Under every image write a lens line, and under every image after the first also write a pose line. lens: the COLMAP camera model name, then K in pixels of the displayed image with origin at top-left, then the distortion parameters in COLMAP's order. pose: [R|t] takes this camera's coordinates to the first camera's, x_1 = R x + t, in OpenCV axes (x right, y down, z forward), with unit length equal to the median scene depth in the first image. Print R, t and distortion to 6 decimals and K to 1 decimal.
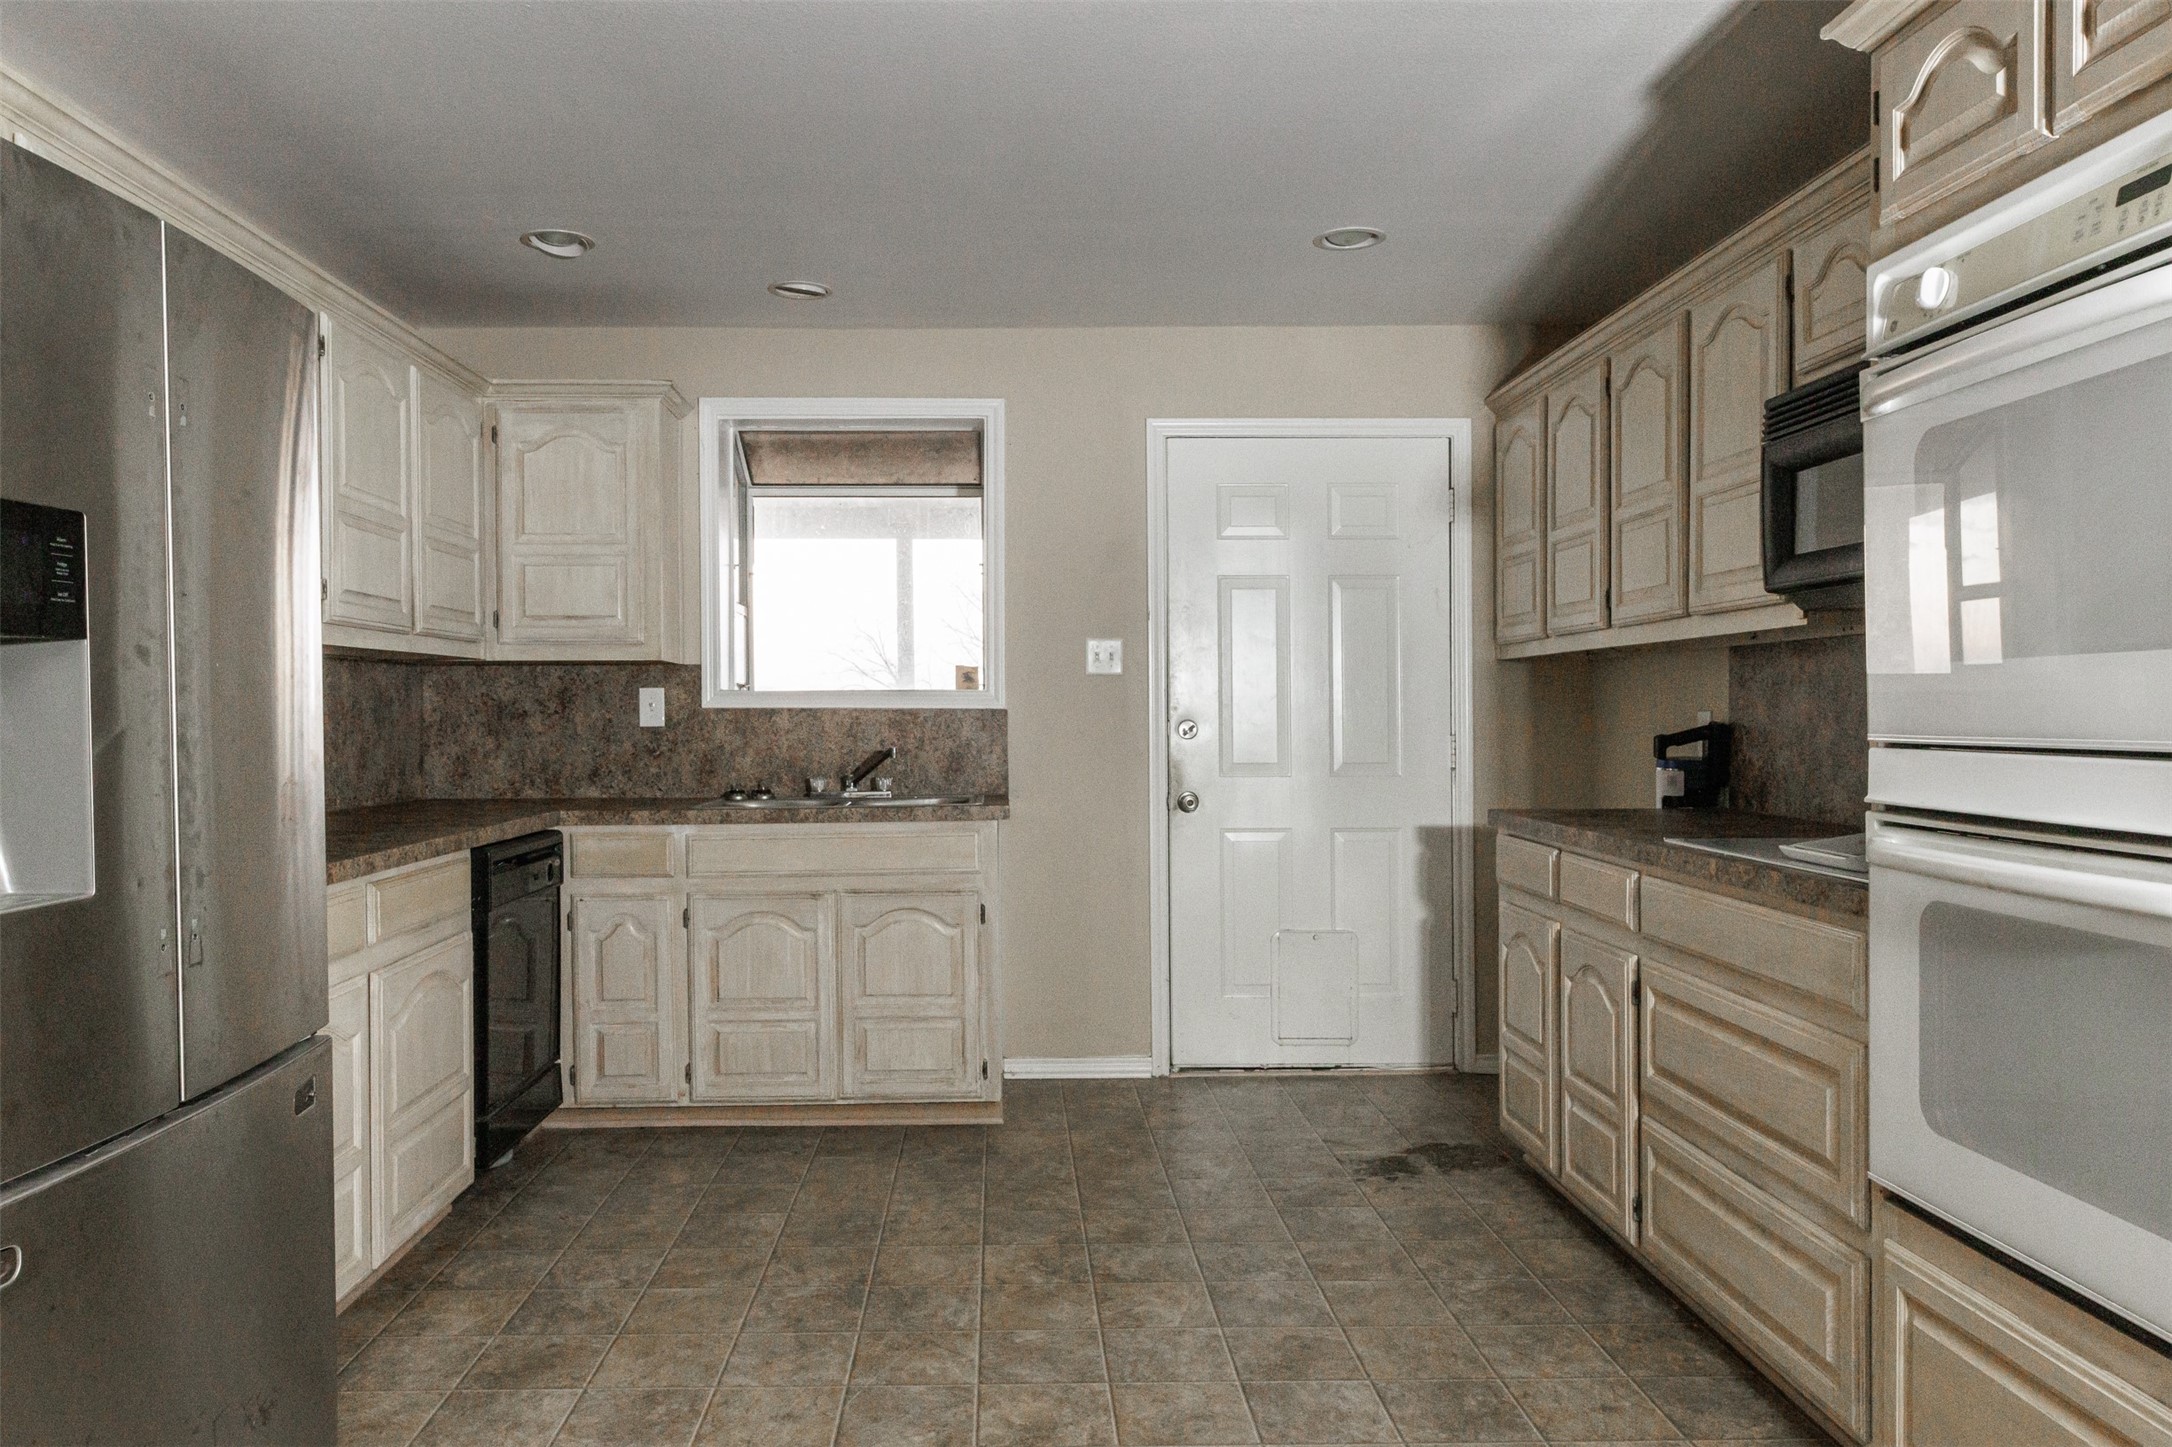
lens RADIAL K [[1509.0, 0, 1083.4], [0, 1509.0, 727.8], [0, 0, 1]] dist [-0.000556, 0.002715]
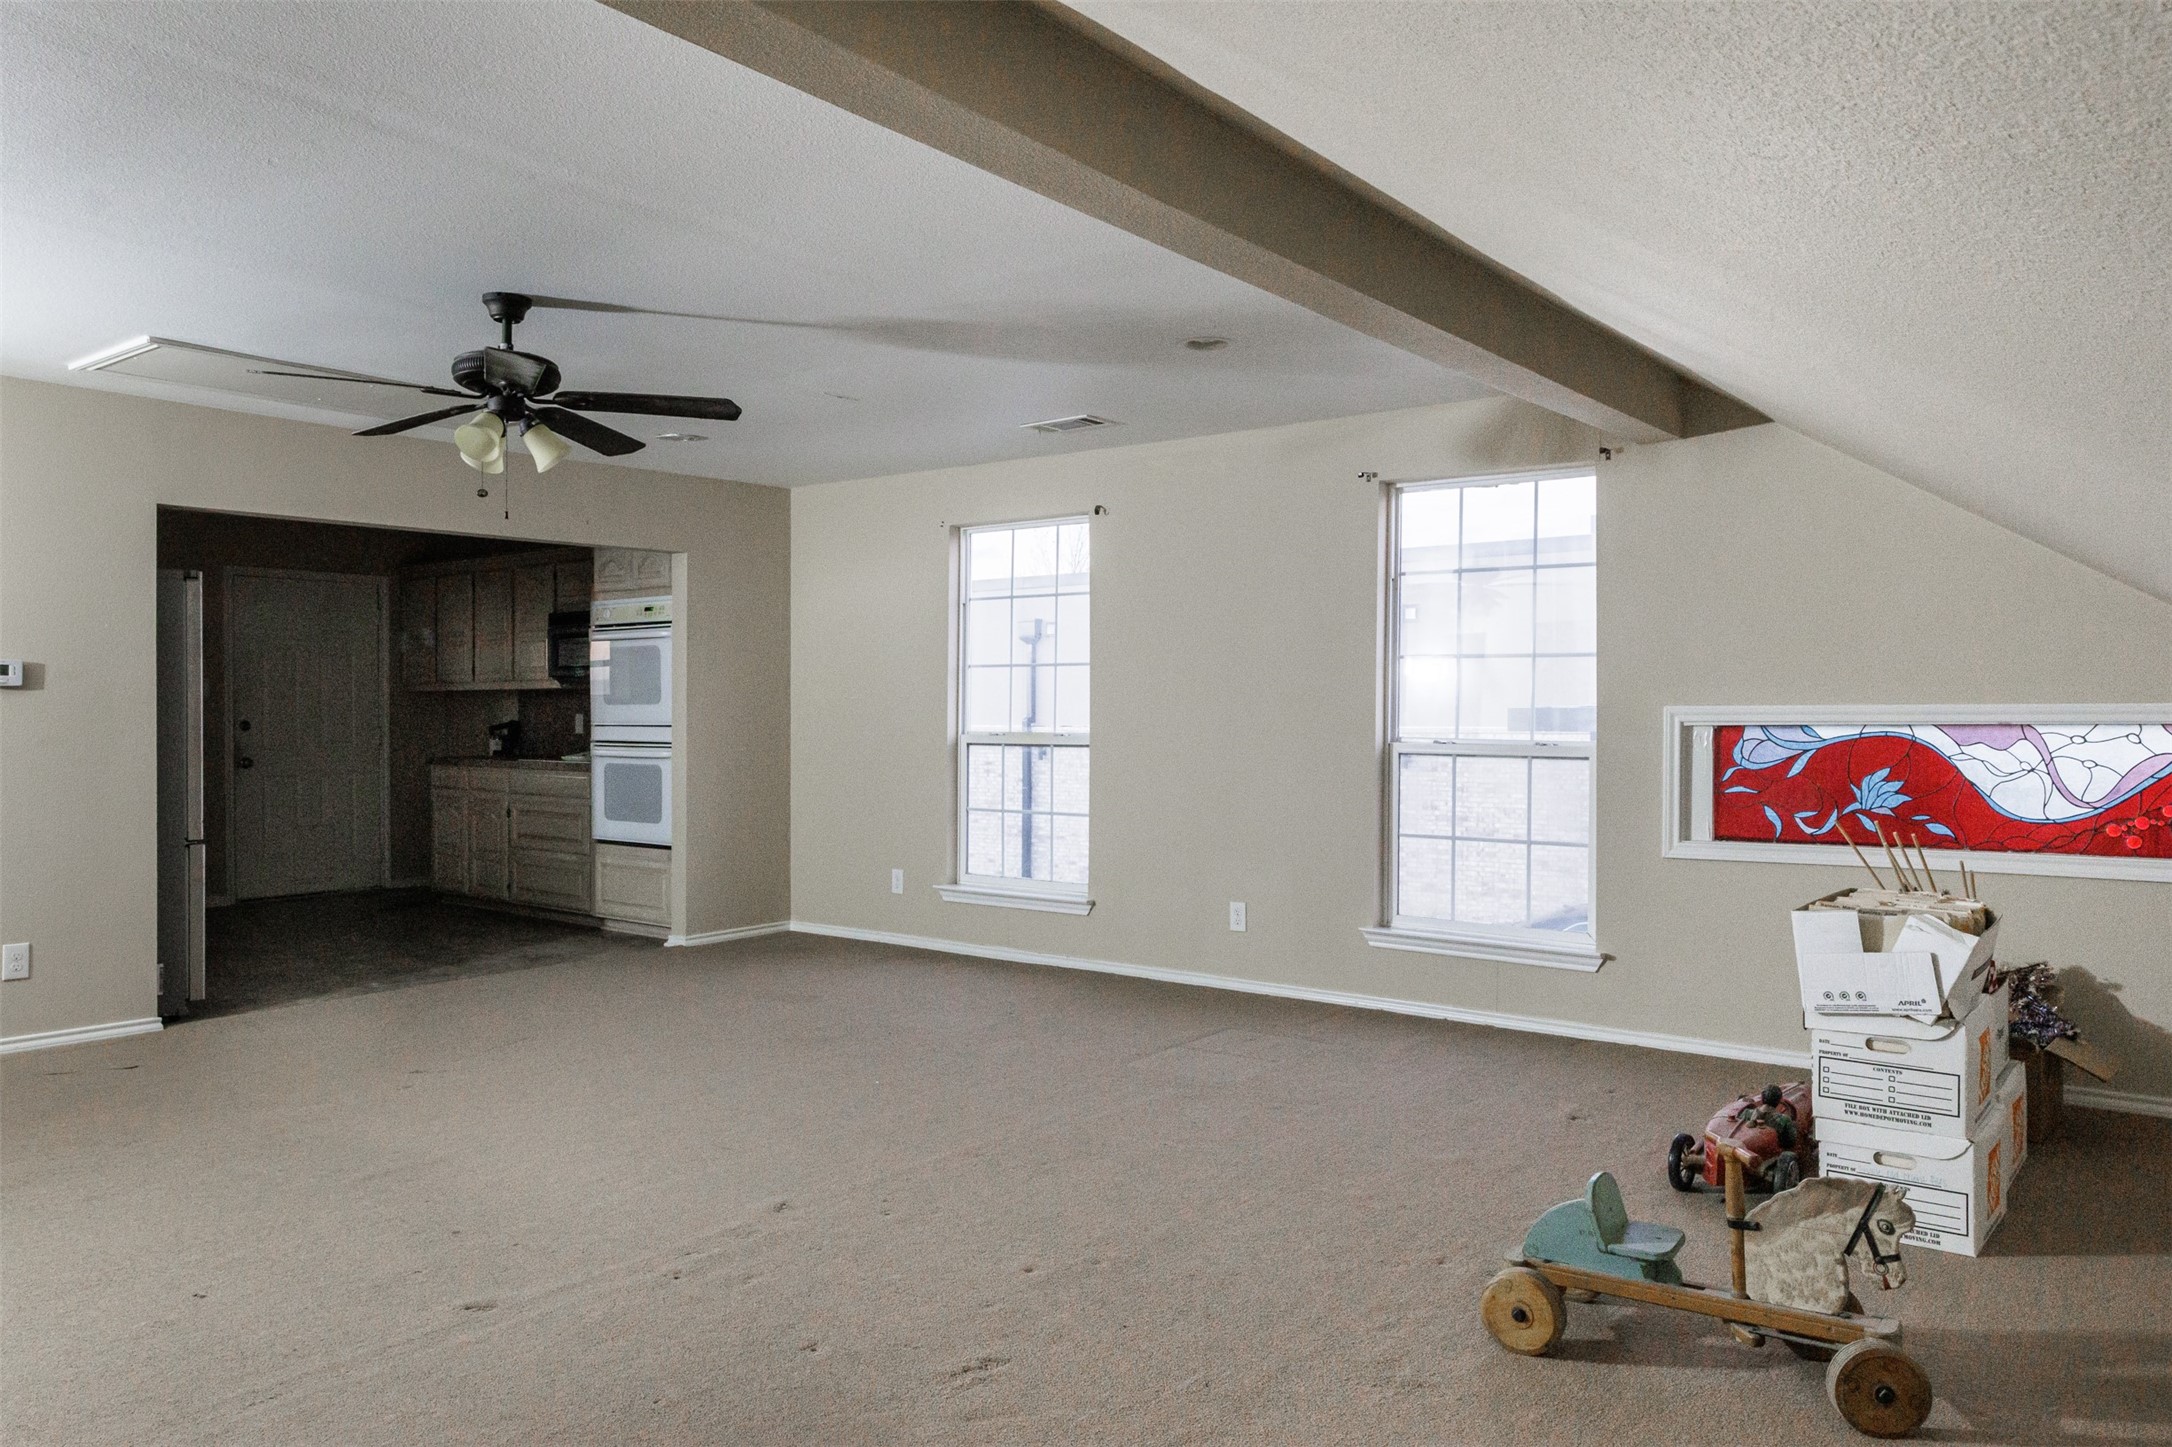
lens RADIAL K [[1509.0, 0, 1083.4], [0, 1509.0, 727.8], [0, 0, 1]] dist [-0.000556, 0.002715]
pose [[0.642625, -0.003620, 0.766172, -1.313256], [0.004386, 0.999990, 0.001046, 0.014698], [-0.766168, 0.002688, 0.642635, -1.967348]]
